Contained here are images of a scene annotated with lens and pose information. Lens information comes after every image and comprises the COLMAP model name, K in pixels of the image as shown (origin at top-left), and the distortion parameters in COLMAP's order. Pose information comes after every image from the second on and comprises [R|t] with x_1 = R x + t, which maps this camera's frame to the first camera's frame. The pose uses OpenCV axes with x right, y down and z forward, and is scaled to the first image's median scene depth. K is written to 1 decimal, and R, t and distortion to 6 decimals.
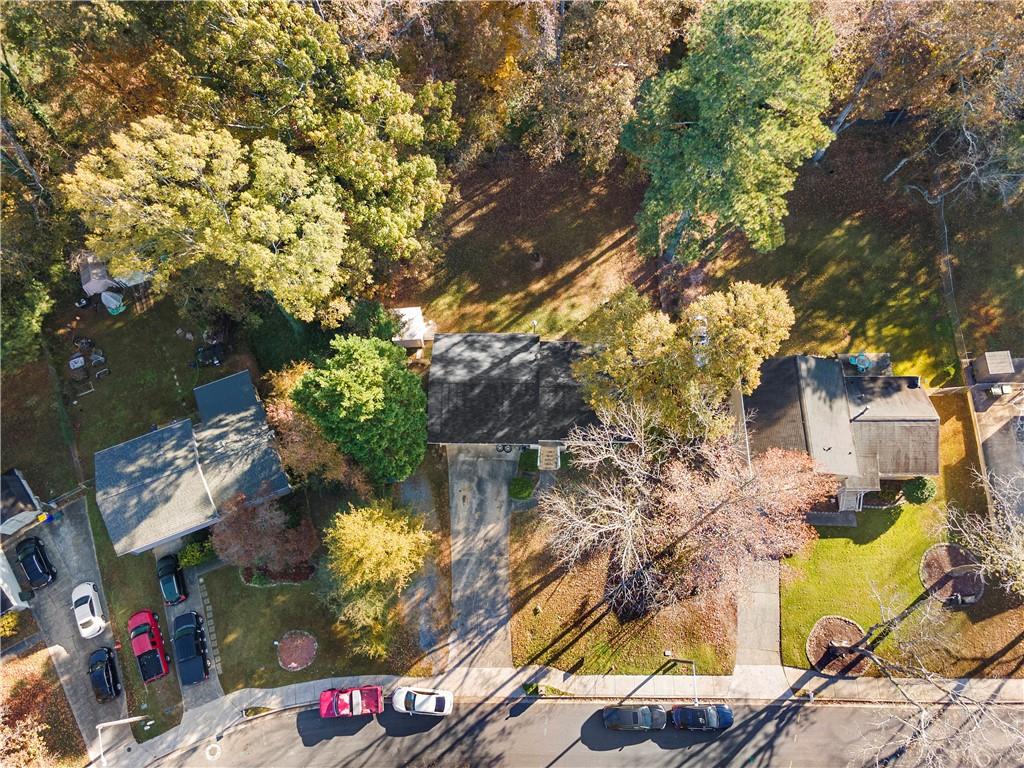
lens RADIAL K [[711.3, 0, 506.1], [0, 711.3, 382.0], [0, 0, 1]] dist [-0.004047, 0.032466]
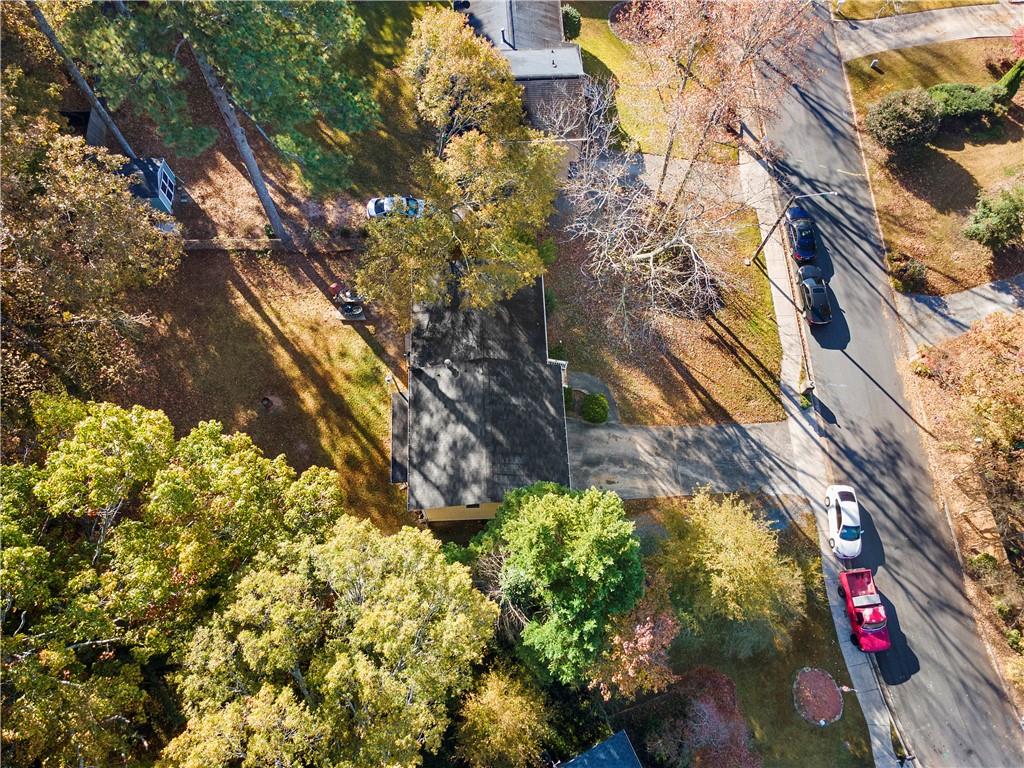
lens RADIAL K [[711.3, 0, 506.1], [0, 711.3, 382.0], [0, 0, 1]] dist [-0.004047, 0.032466]
pose [[-0.055896, -0.927918, 0.368570, -0.250396], [0.933316, 0.082574, 0.349432, -0.235646], [-0.354679, 0.363524, 0.861425, 0.343766]]
